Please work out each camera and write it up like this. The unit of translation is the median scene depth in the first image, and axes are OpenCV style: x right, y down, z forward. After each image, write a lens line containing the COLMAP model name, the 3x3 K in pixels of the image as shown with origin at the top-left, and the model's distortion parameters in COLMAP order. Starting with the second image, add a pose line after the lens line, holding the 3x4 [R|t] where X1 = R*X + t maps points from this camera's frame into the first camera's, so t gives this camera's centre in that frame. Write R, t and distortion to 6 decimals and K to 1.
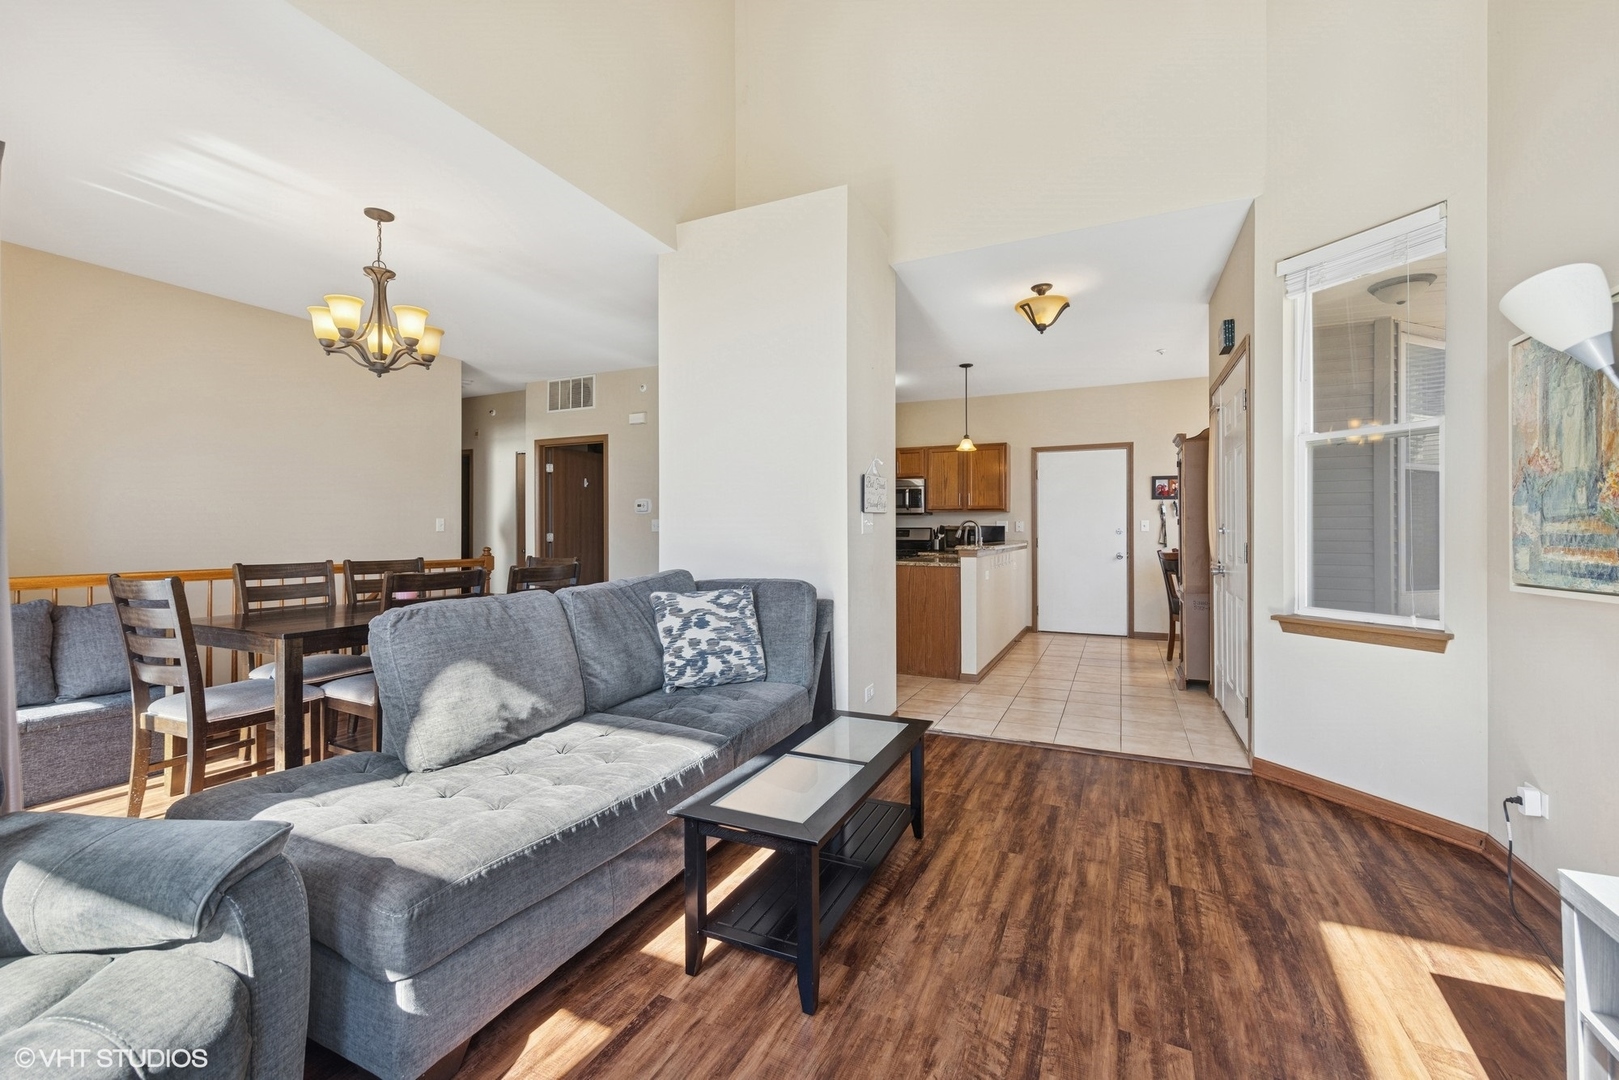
lens RADIAL K [[659.8, 0, 819.4], [0, 659.8, 532.6], [0, 0, 1]] dist [0.004399, 0.000417]
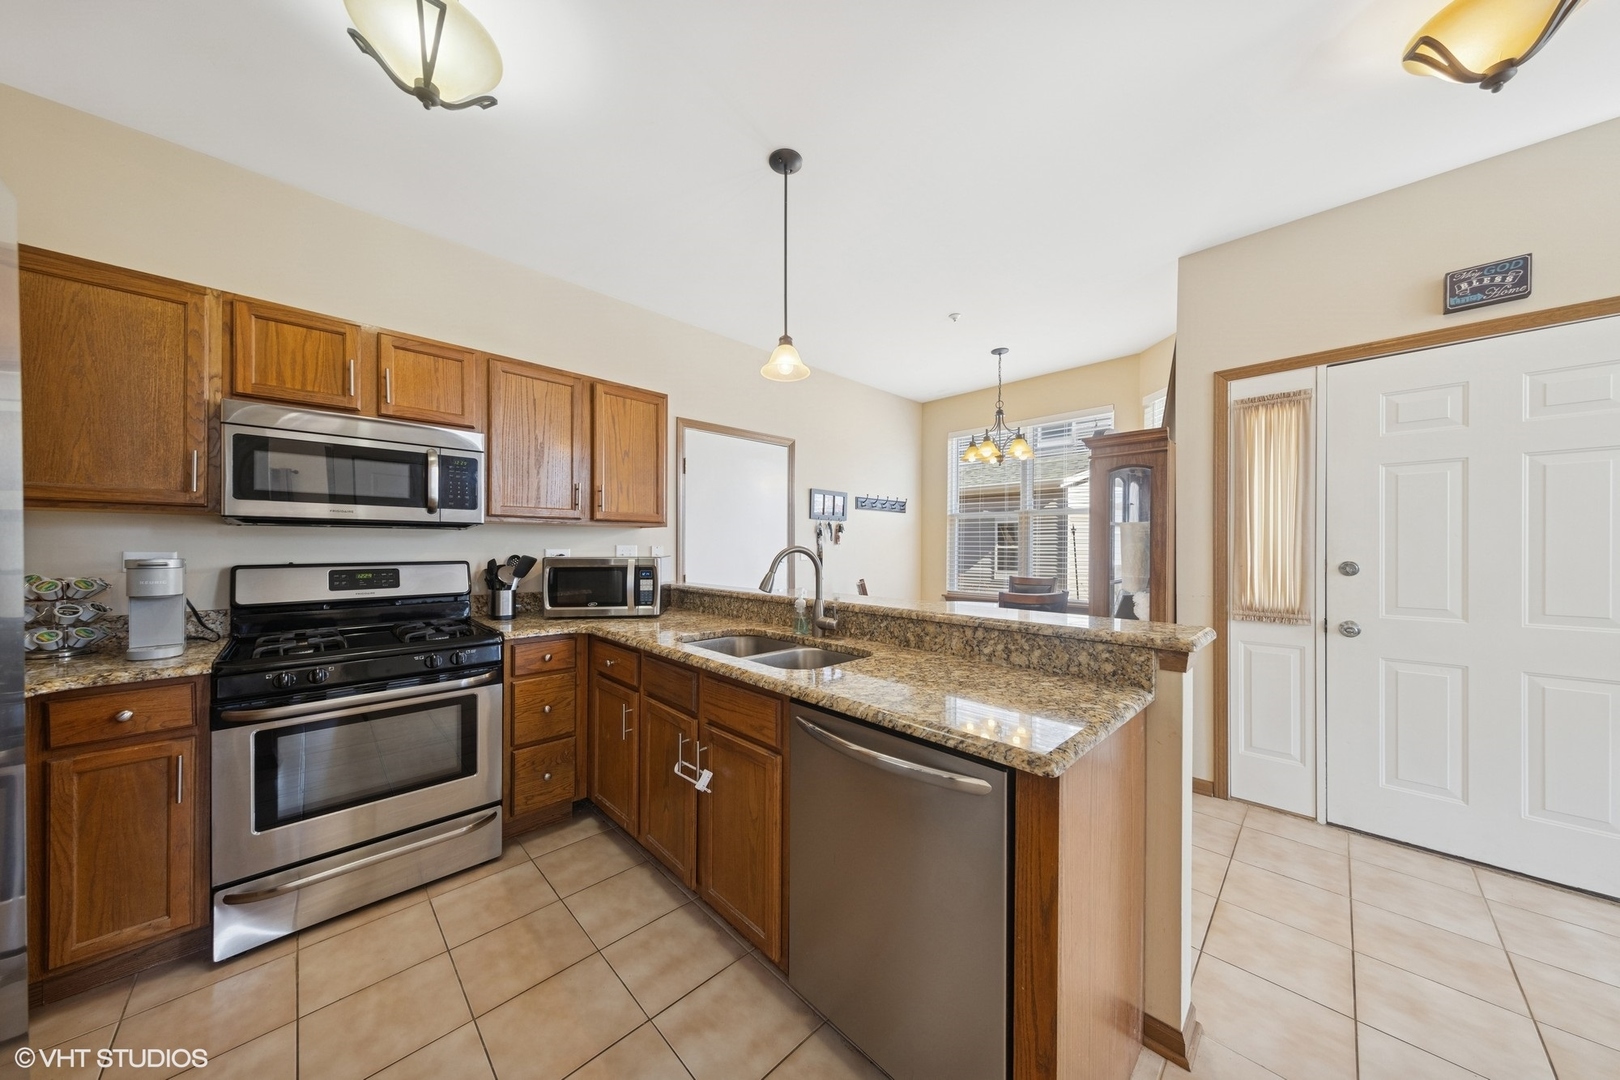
lens RADIAL K [[518.5, 0, 819.2], [0, 518.5, 546.6], [0, 0, 1]] dist [0.000870, 0.000393]
pose [[0.345469, -0.004360, 0.938420, -0.053888], [0.000021, 0.999989, 0.004638, -0.017785], [-0.938430, -0.001583, 0.345466, 0.716163]]
